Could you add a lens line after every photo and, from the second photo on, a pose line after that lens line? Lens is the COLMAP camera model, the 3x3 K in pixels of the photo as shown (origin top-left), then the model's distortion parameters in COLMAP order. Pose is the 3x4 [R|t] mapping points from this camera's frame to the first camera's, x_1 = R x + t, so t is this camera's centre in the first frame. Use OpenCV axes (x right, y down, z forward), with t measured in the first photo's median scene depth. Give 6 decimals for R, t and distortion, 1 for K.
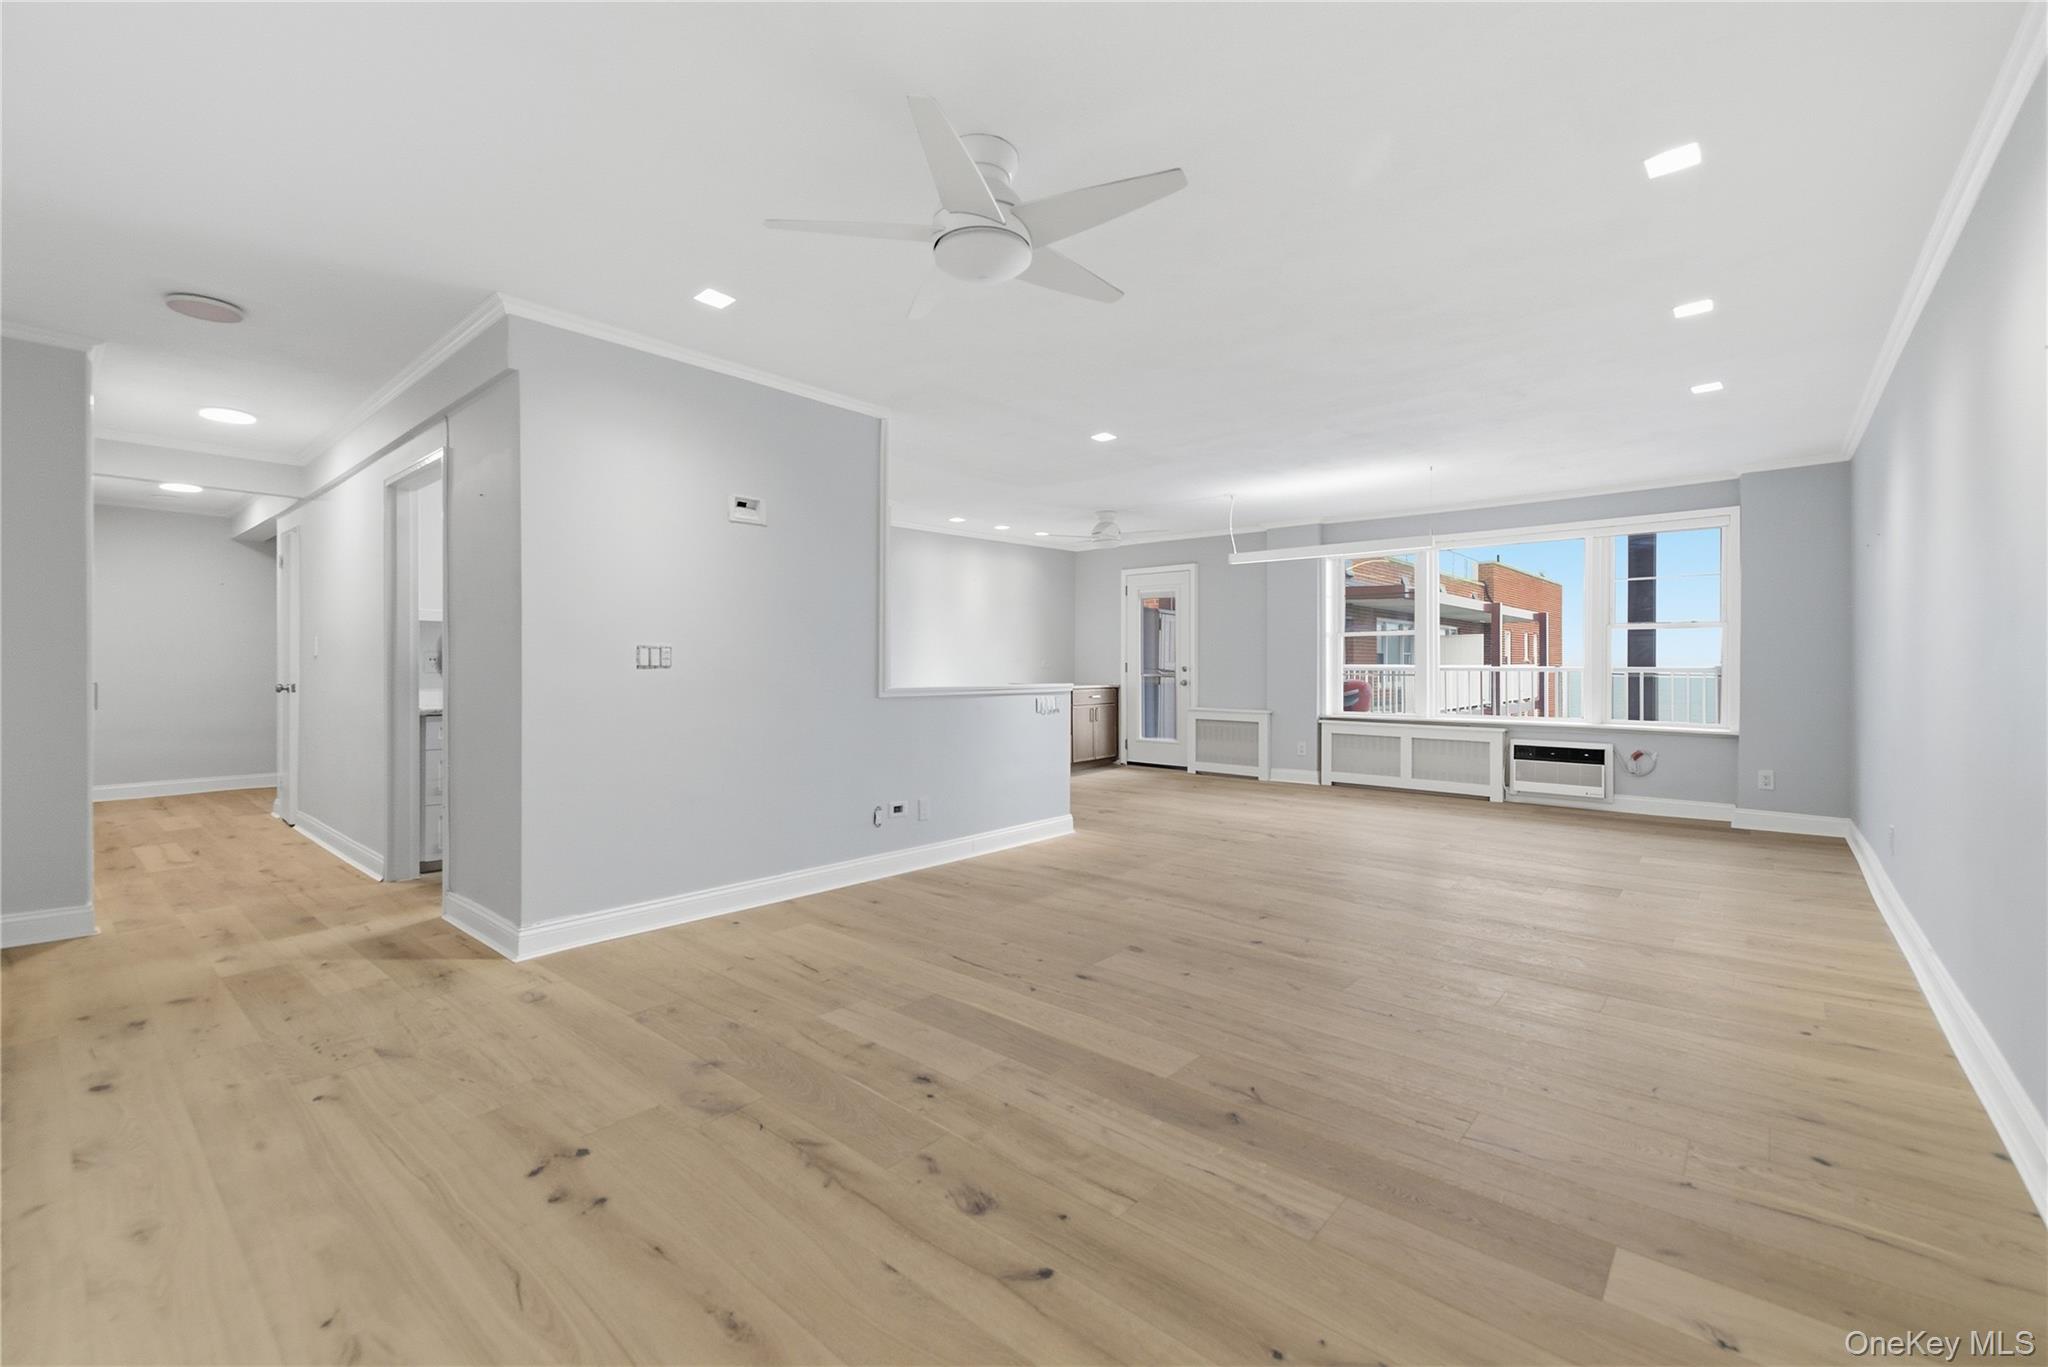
lens RADIAL K [[857.0, 0, 1030.1], [0, 857.0, 671.8], [0, 0, 1]] dist [0.007279, -0.000013]
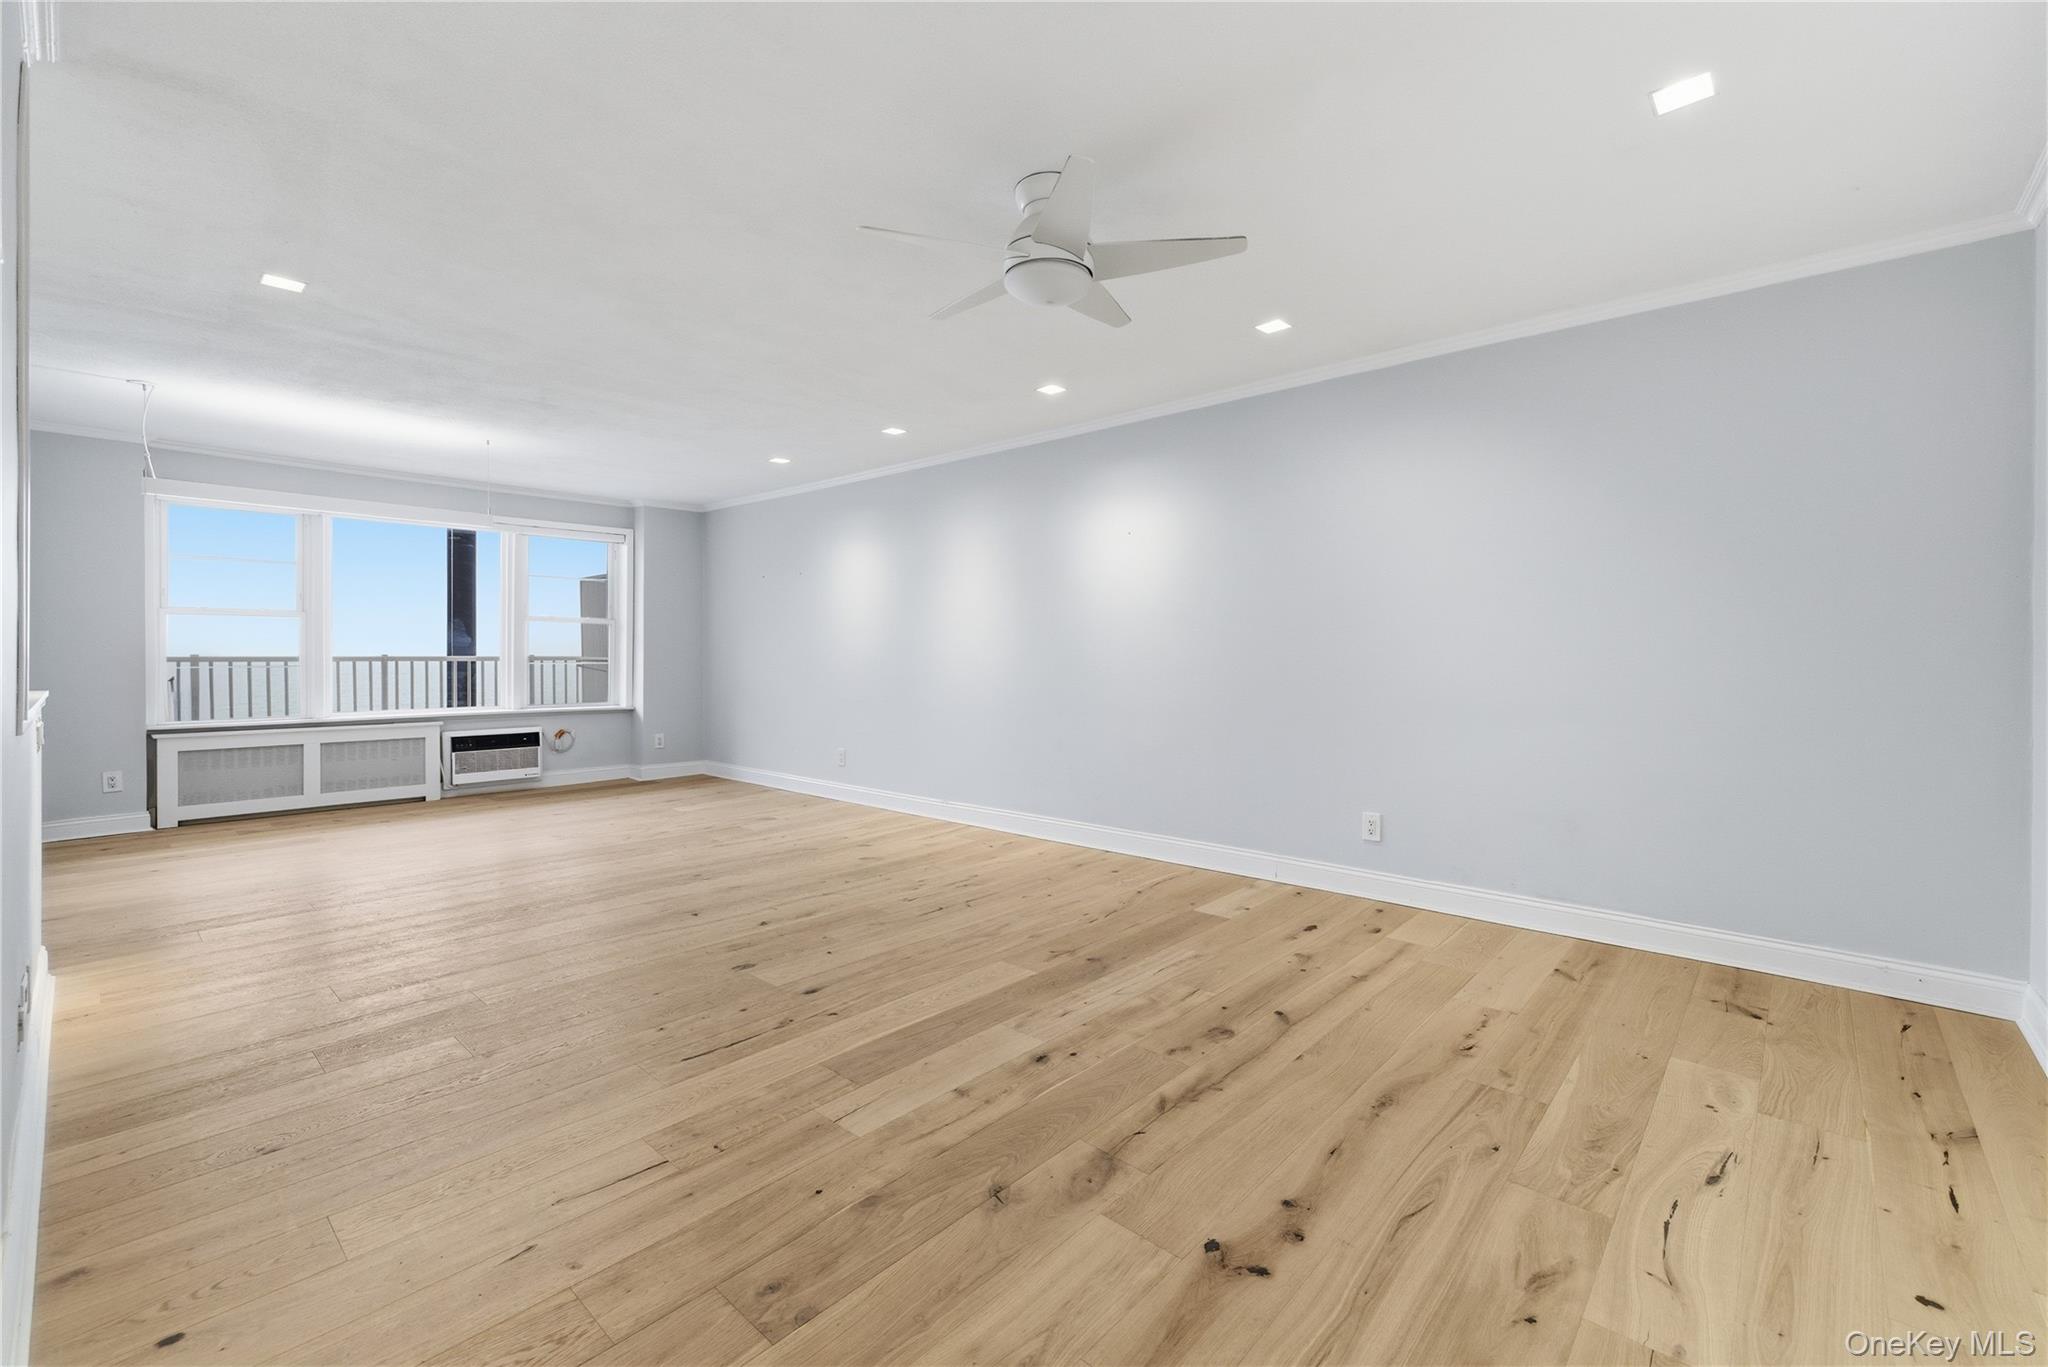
lens RADIAL K [[857.0, 0, 1028.5], [0, 857.0, 661.7], [0, 0, 1]] dist [0.007279, -0.000013]
pose [[0.027929, -0.011199, 0.999547, -0.959921], [0.007675, 0.999910, 0.010988, -0.013619], [-0.999580, 0.007365, 0.028012, 0.816519]]
